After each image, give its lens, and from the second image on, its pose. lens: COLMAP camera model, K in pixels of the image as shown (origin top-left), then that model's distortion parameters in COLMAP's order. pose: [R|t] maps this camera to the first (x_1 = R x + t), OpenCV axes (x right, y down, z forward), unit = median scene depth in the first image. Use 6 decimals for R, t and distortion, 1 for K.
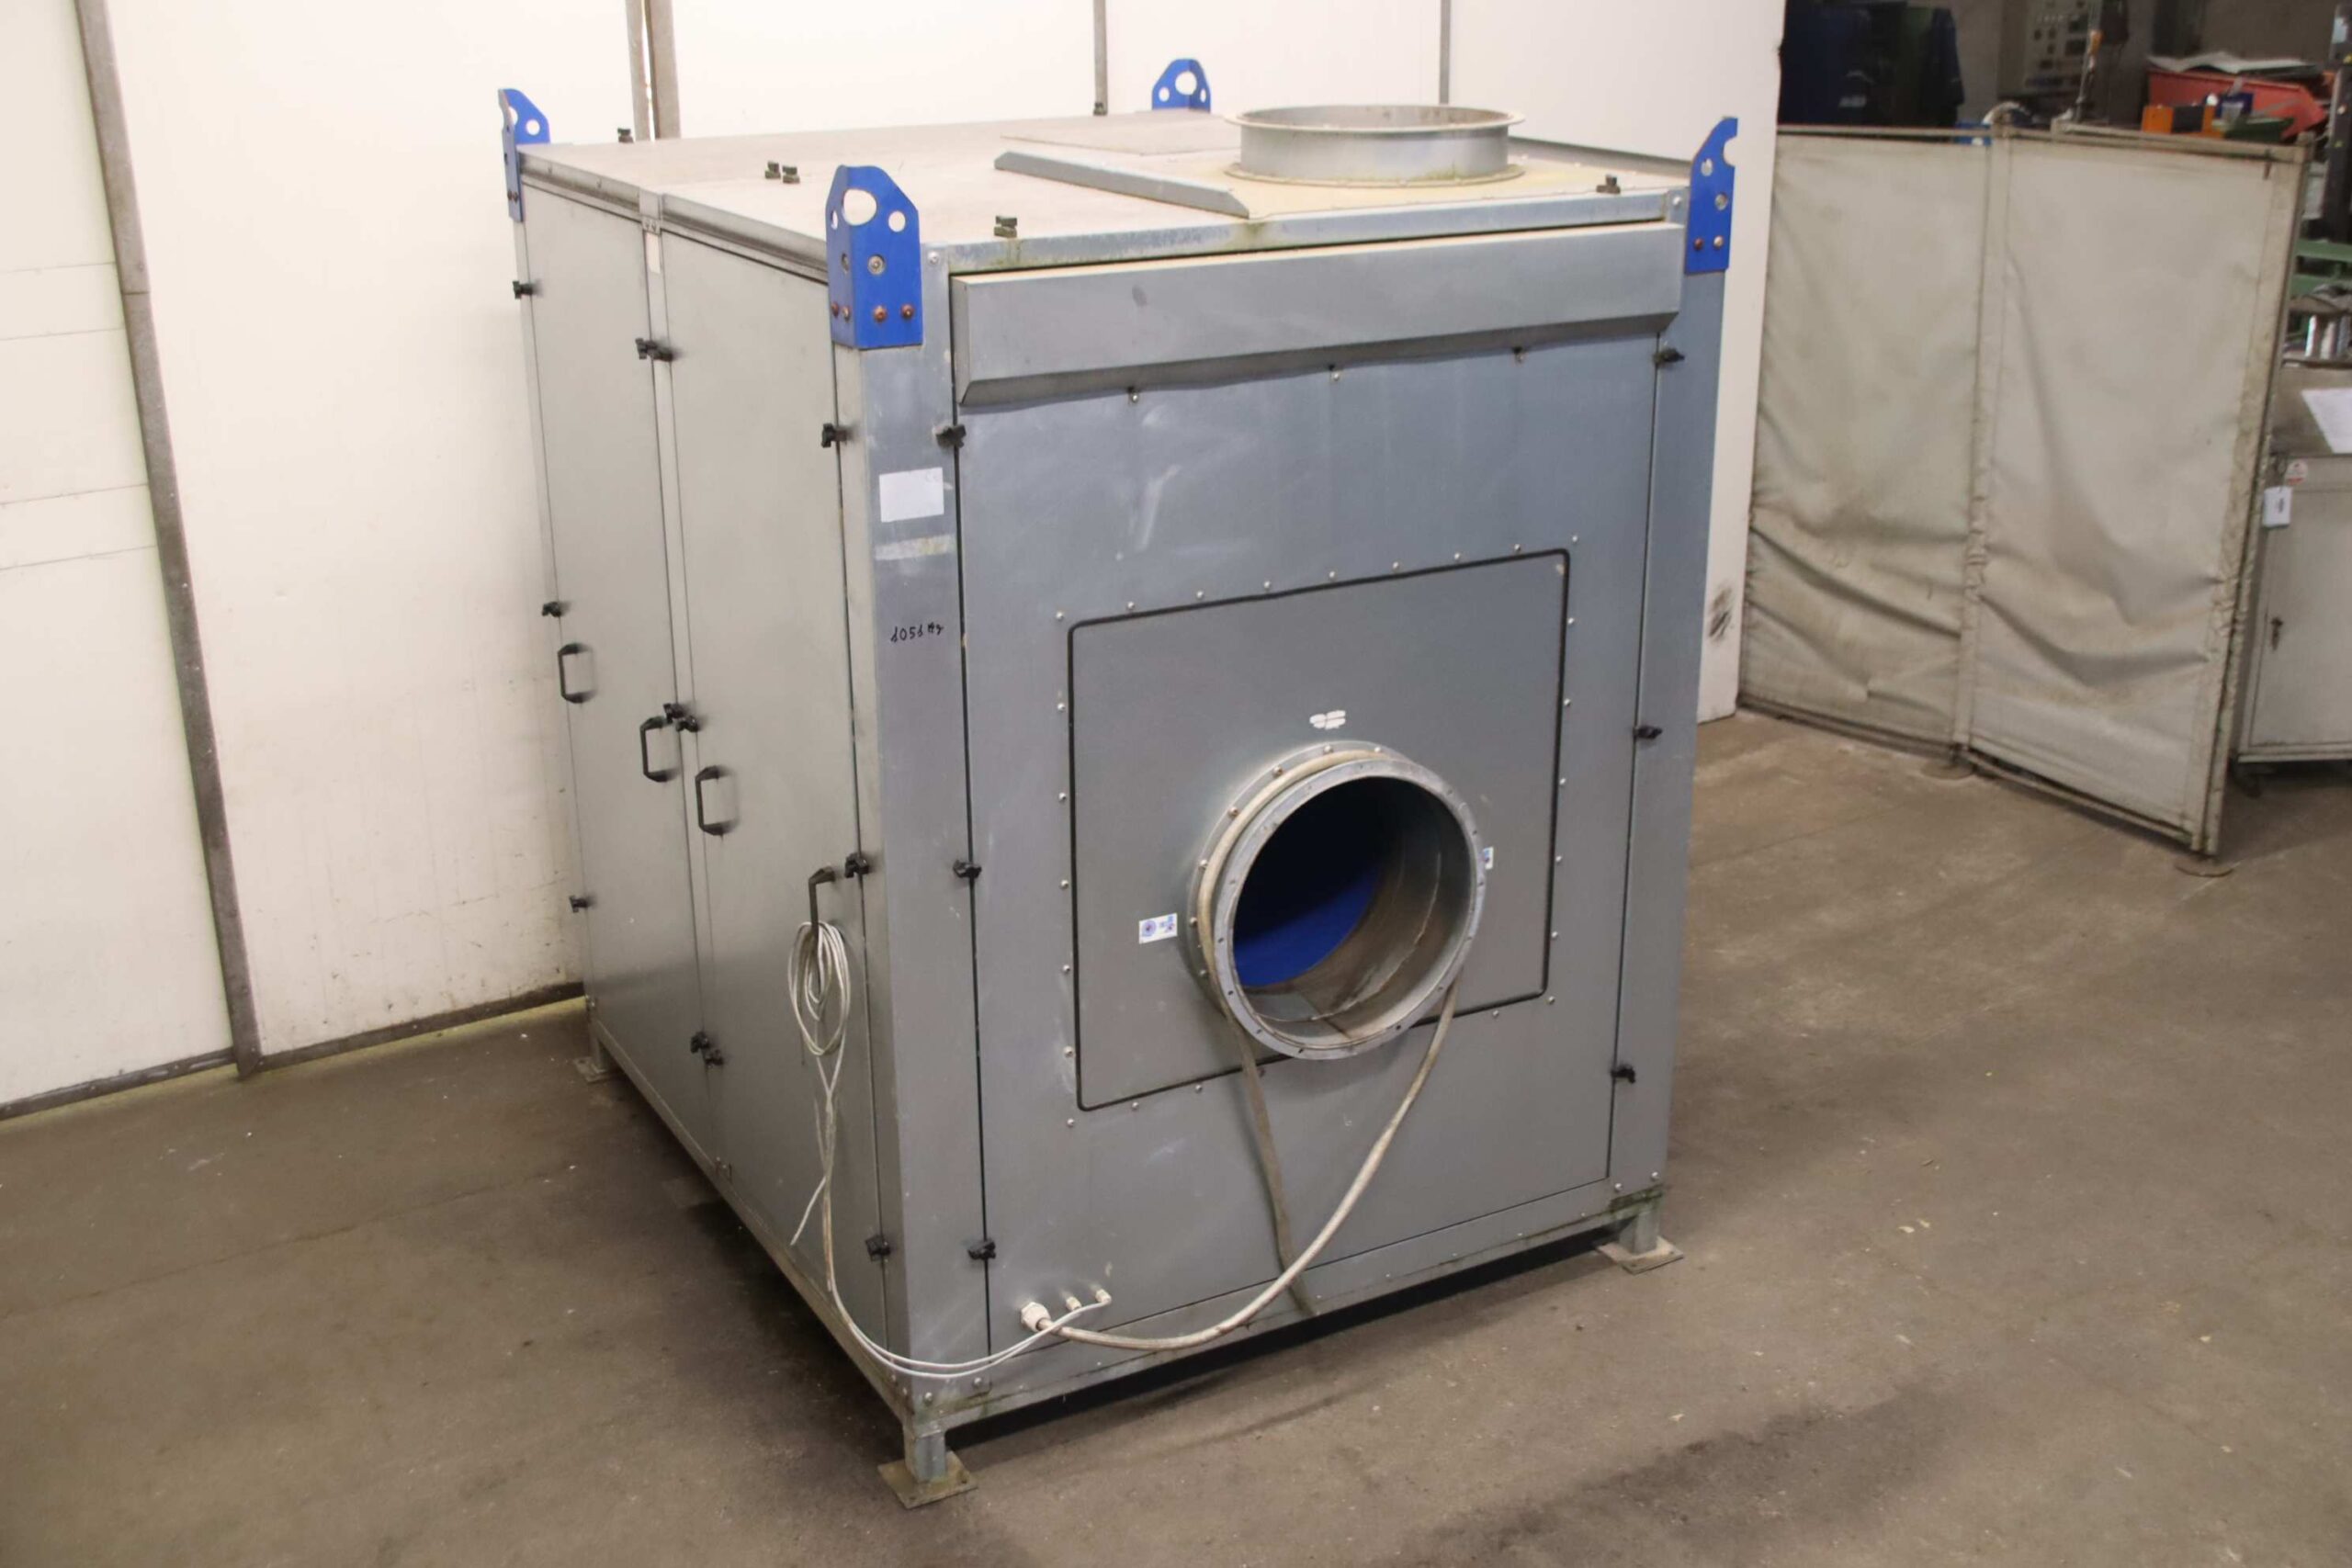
lens RADIAL K [[2496.1, 0, 1210.6], [0, 2496.1, 743.0], [0, 0, 1]] dist [-0.045634, 0.004693]
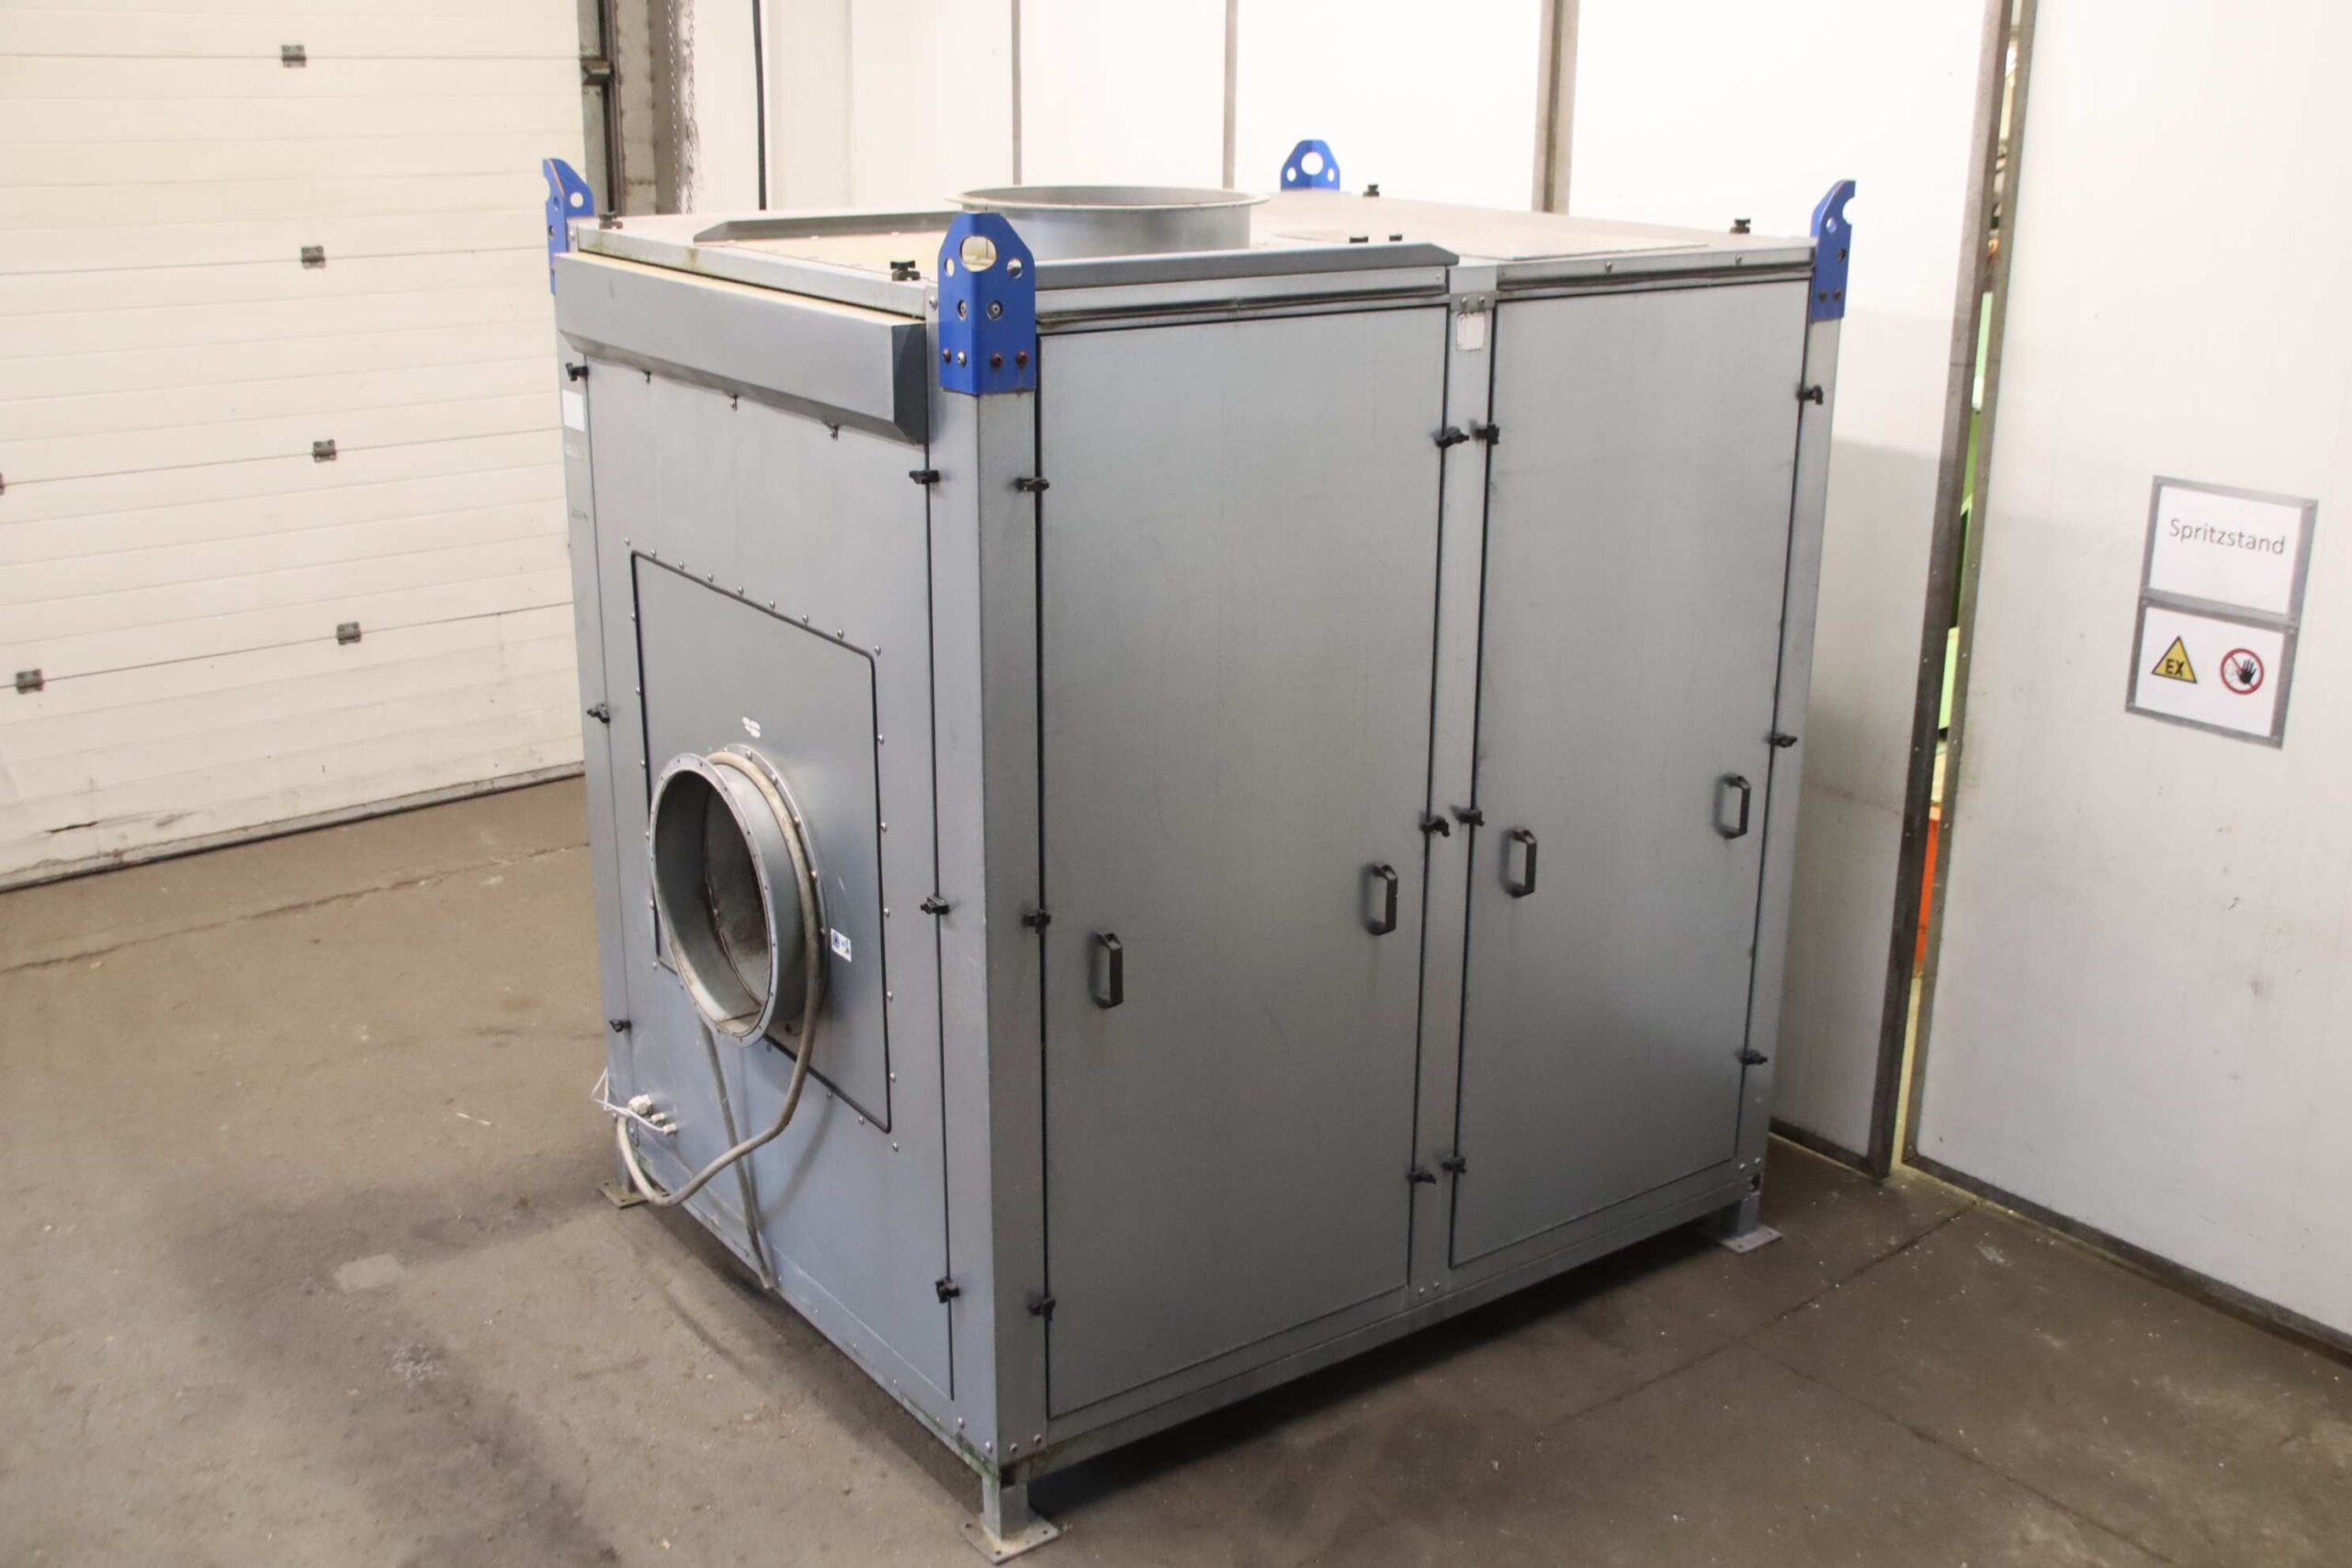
lens RADIAL K [[2407.4, 0, 1219.7], [0, 2407.4, 778.5], [0, 0, 1]] dist [-0.062801, 0.005032]
pose [[0.123578, 0.302906, -0.944974, 1.043538], [-0.332532, 0.909856, 0.248162, -0.309015], [0.934960, 0.283567, 0.213164, 0.972948]]
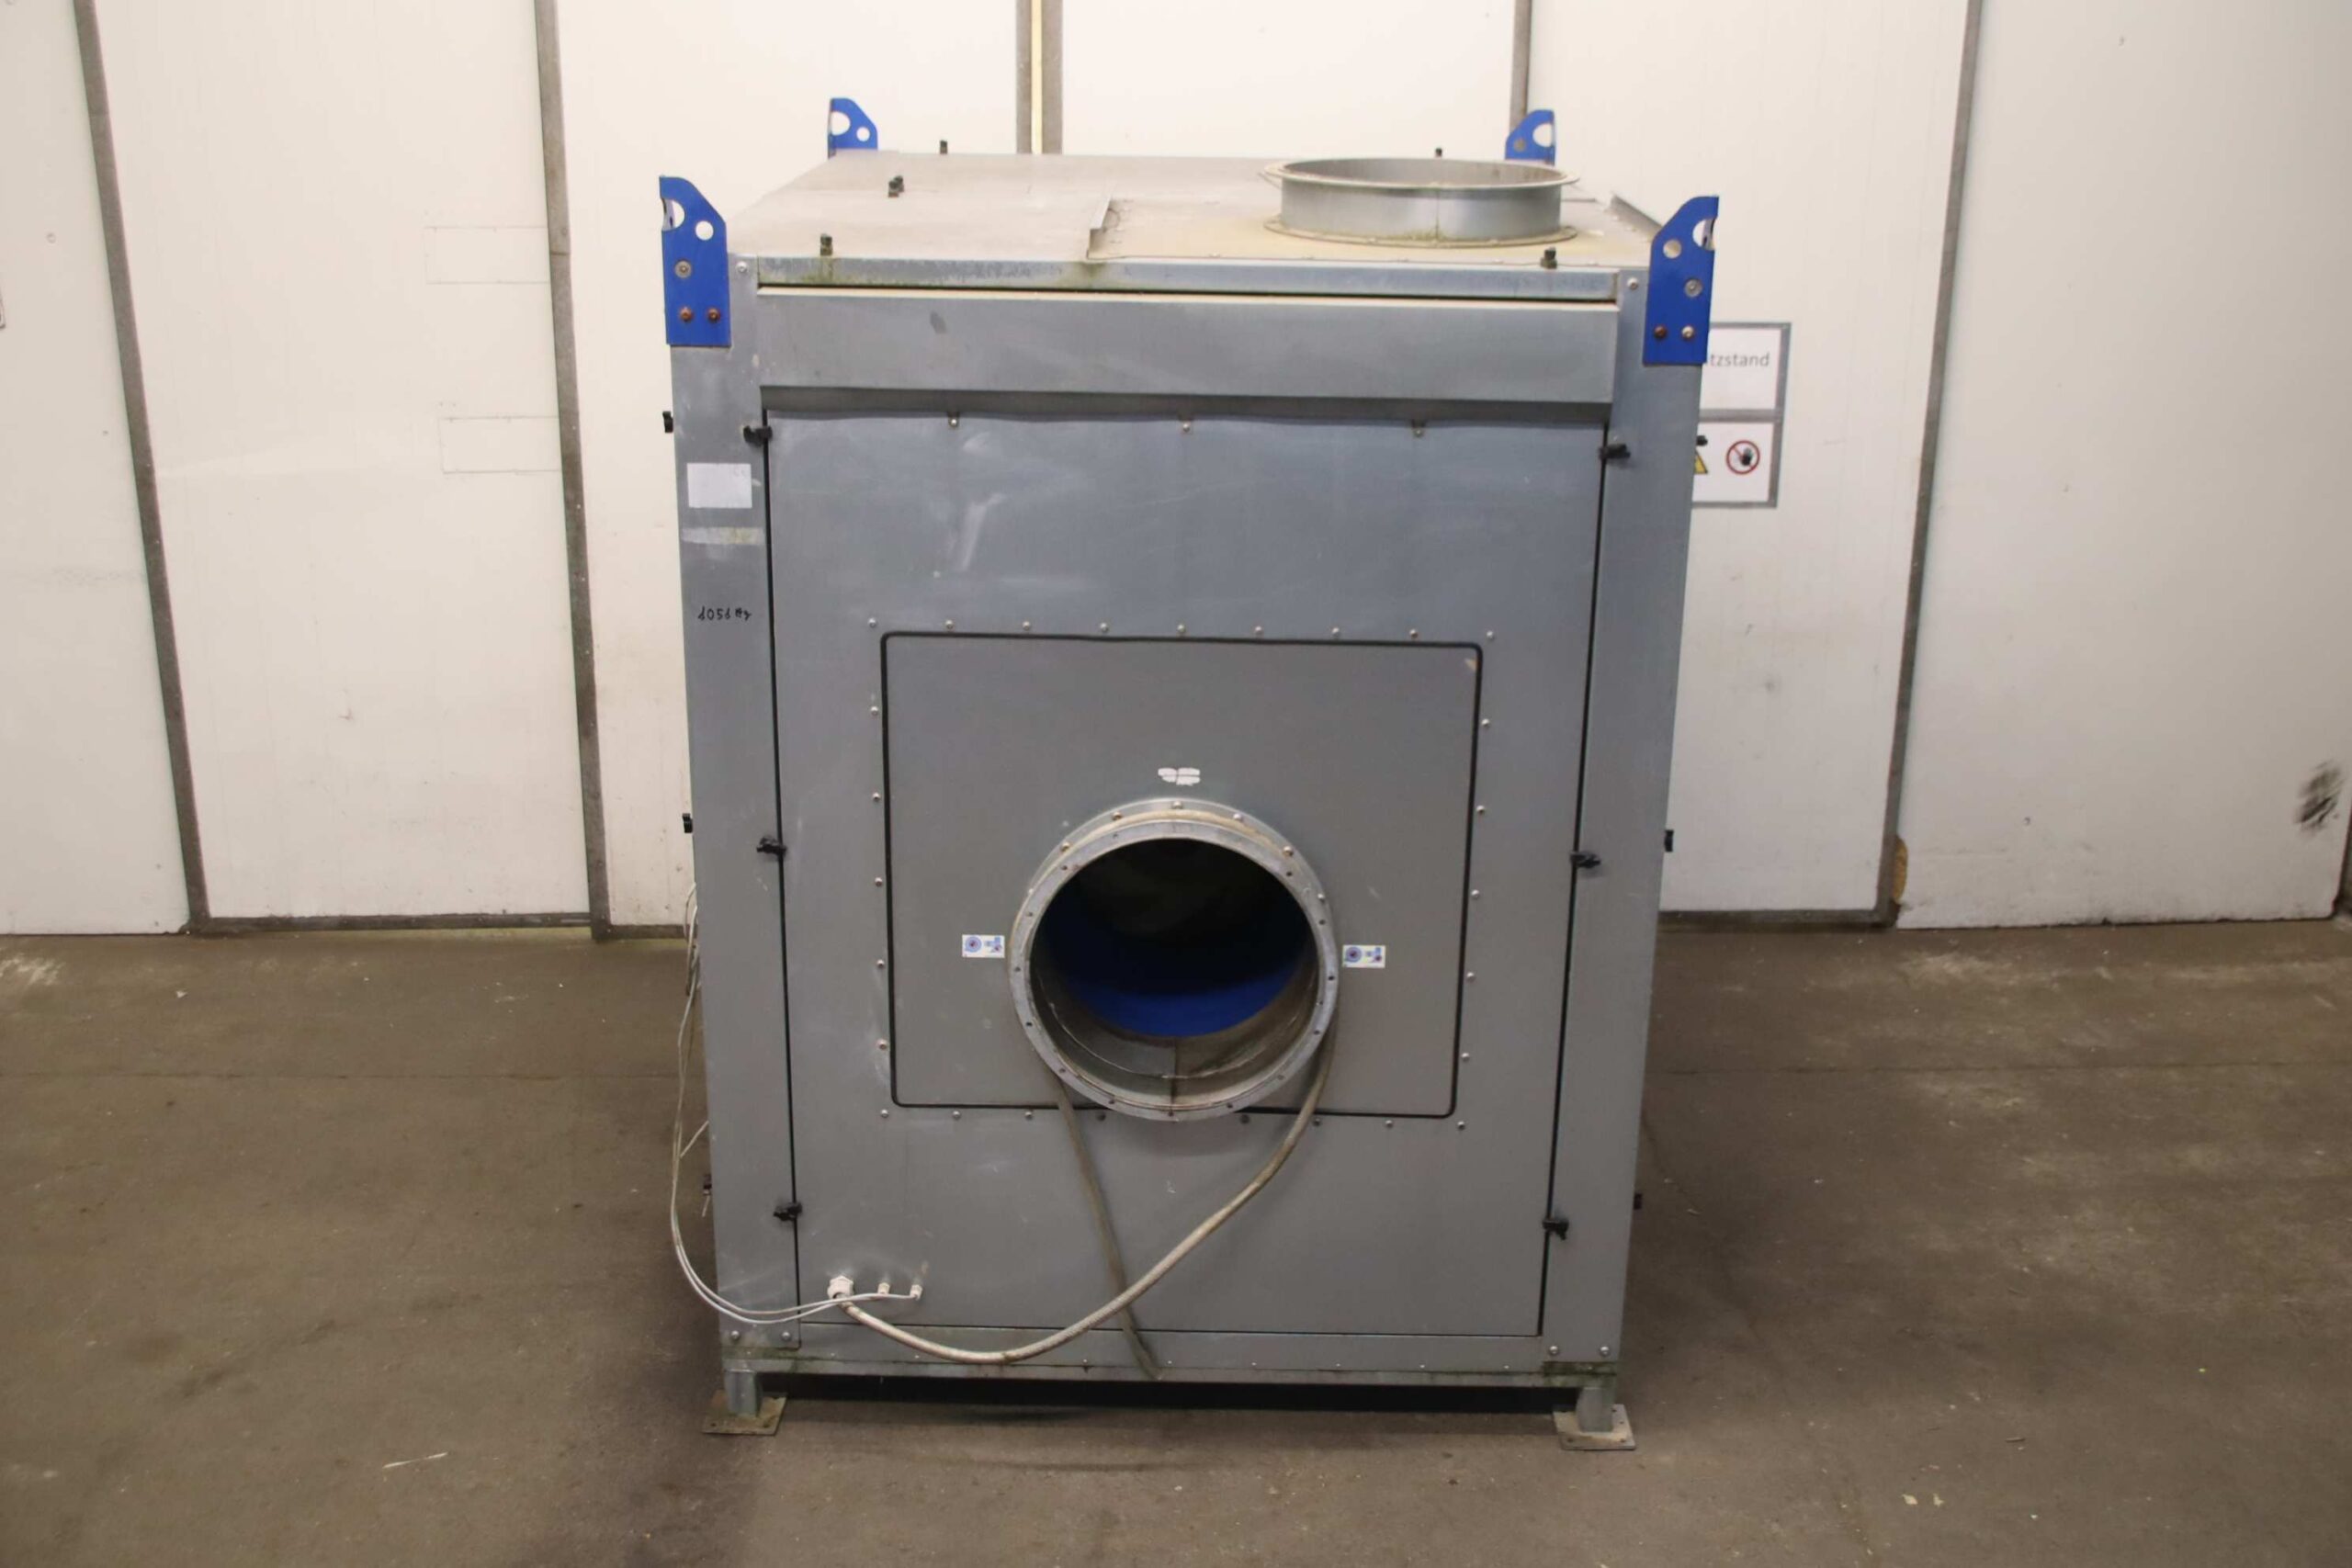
lens RADIAL K [[2496.1, 0, 1210.6], [0, 2496.1, 743.0], [0, 0, 1]] dist [-0.045634, 0.004693]
pose [[0.870627, 0.171318, -0.461149, 0.506183], [-0.178441, 0.983538, 0.028499, -0.051846], [0.458440, 0.057476, 0.886865, 0.136100]]
